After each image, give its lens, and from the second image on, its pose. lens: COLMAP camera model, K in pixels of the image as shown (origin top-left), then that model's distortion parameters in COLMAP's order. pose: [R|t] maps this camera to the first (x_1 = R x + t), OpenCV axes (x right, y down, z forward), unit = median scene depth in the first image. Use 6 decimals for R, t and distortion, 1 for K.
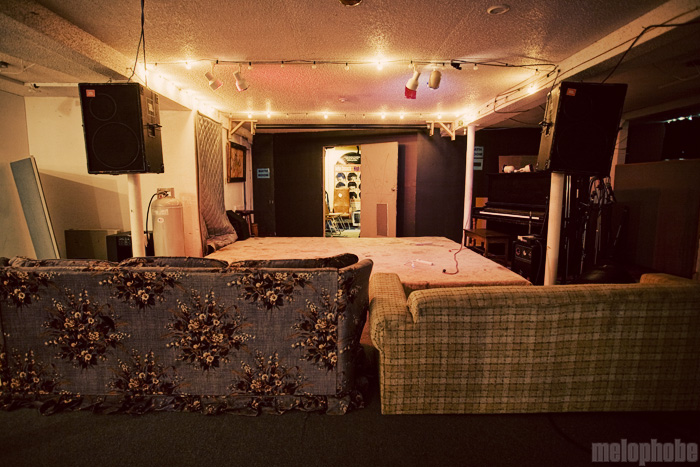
lens RADIAL K [[364.2, 0, 326.8], [0, 364.2, 232.7], [0, 0, 1]] dist [-0.014069, 0.008048]
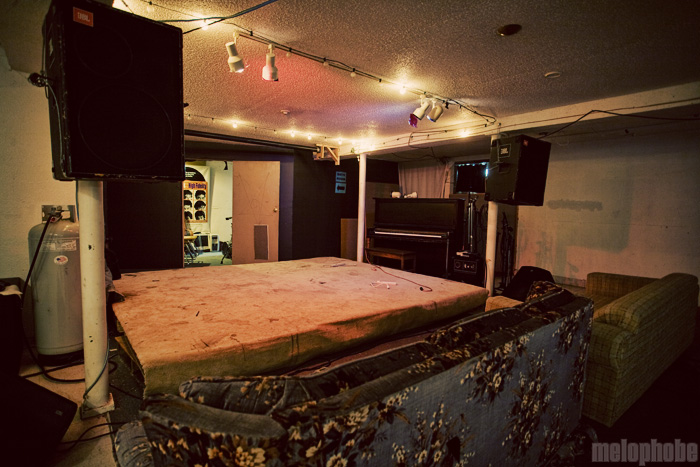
lens RADIAL K [[364.2, 0, 348.1], [0, 364.2, 234.0], [0, 0, 1]] dist [-0.014069, 0.008048]
pose [[0.765928, -0.033907, 0.642031, -0.348308], [0.064733, 0.997601, -0.024539, -0.029707], [-0.639659, 0.060356, 0.766286, 0.201778]]
